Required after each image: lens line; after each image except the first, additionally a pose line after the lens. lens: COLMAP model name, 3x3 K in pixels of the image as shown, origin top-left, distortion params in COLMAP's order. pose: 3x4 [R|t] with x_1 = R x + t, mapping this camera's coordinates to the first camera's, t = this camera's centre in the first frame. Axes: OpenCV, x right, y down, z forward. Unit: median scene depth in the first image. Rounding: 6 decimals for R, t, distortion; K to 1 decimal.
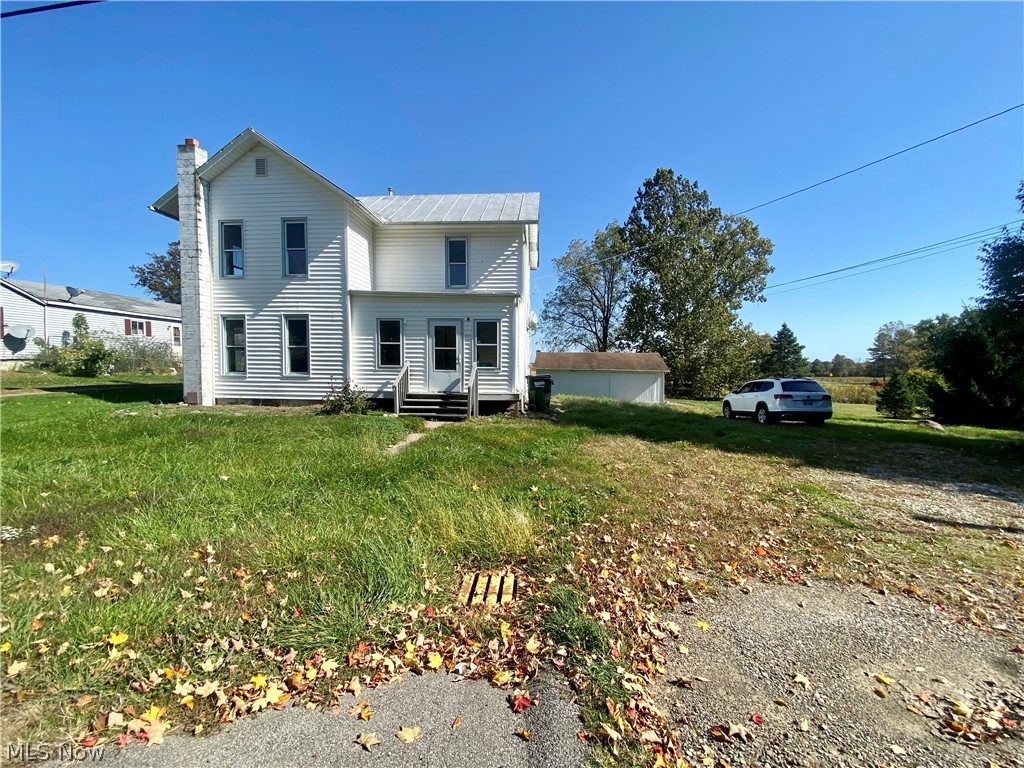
lens RADIAL K [[411.4, 0, 511.6], [0, 411.4, 382.3], [0, 0, 1]] dist [0.048535, -0.041193]
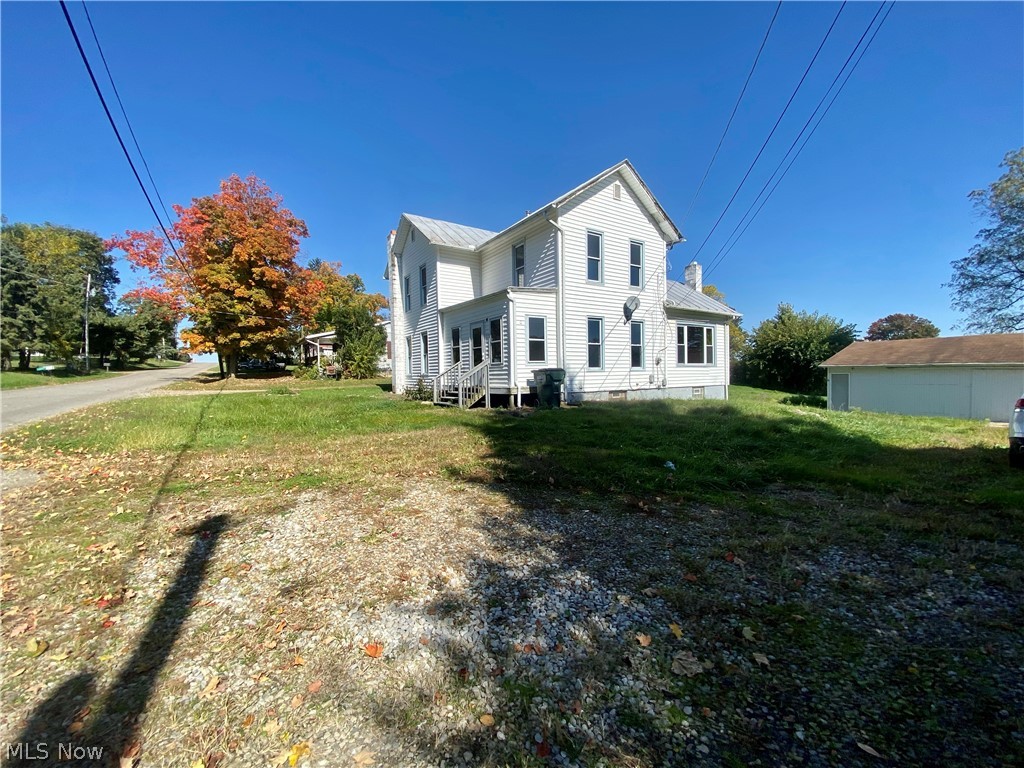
lens RADIAL K [[411.4, 0, 511.6], [0, 411.4, 382.3], [0, 0, 1]] dist [0.048535, -0.041193]
pose [[0.605465, -0.005072, -0.795856, 0.805420], [-0.010585, 0.999840, -0.014426, 0.028973], [0.795802, 0.017159, 0.605314, 0.391352]]
